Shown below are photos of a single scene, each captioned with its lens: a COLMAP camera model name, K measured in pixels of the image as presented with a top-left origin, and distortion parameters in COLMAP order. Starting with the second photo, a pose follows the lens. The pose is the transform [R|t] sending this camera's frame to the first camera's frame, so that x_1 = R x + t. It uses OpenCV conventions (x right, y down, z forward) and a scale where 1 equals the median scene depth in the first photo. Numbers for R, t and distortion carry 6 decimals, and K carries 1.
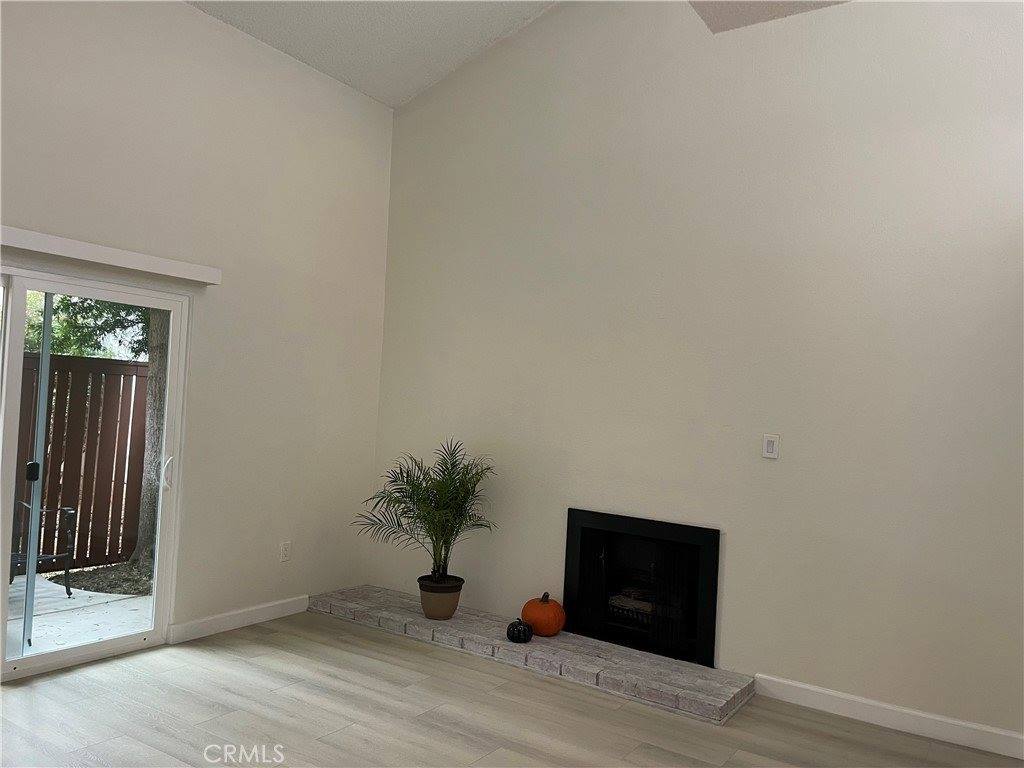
lens RADIAL K [[770.2, 0, 514.5], [0, 770.2, 398.2], [0, 0, 1]] dist [0.122278, -0.139679]
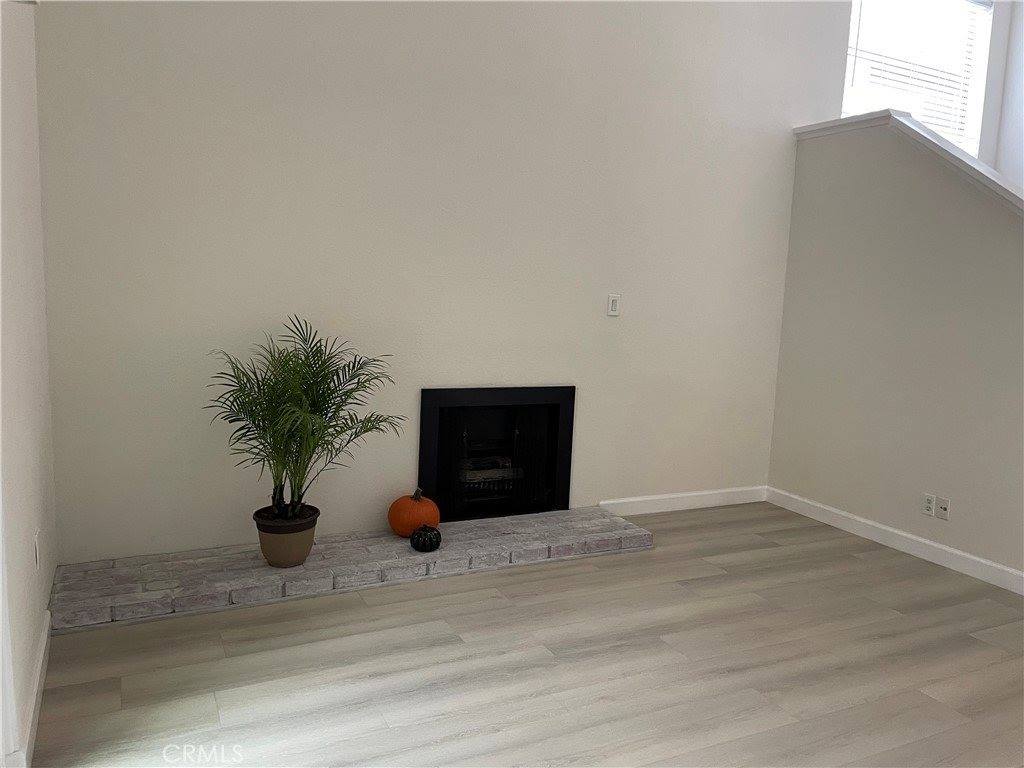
lens RADIAL K [[770.2, 0, 514.5], [0, 770.2, 398.2], [0, 0, 1]] dist [0.122278, -0.139679]
pose [[0.495225, -0.161376, 0.853645, -0.656037], [-0.033568, 0.978308, 0.204416, -0.027131], [-0.868116, -0.129887, 0.479066, 0.540592]]
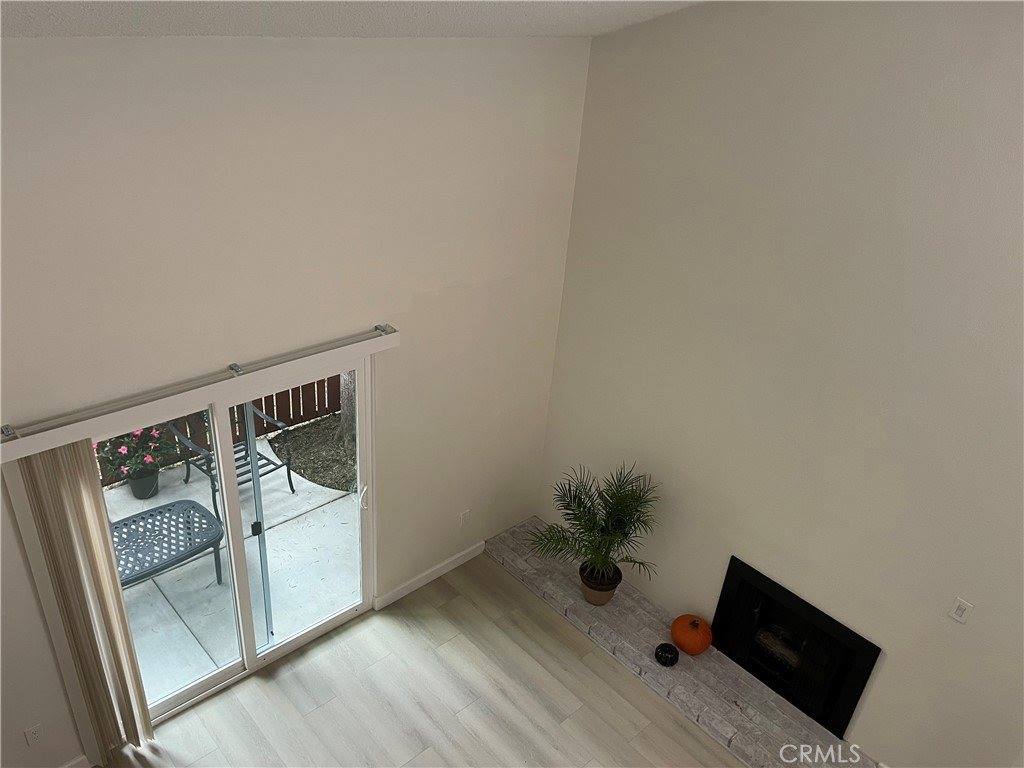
lens RADIAL K [[770.2, 0, 514.5], [0, 770.2, 398.2], [0, 0, 1]] dist [0.122278, -0.139679]
pose [[0.973355, 0.132754, -0.186966, -0.045531], [-0.023048, 0.867880, 0.496239, -0.576167], [0.228142, -0.478708, 0.847815, 0.182486]]
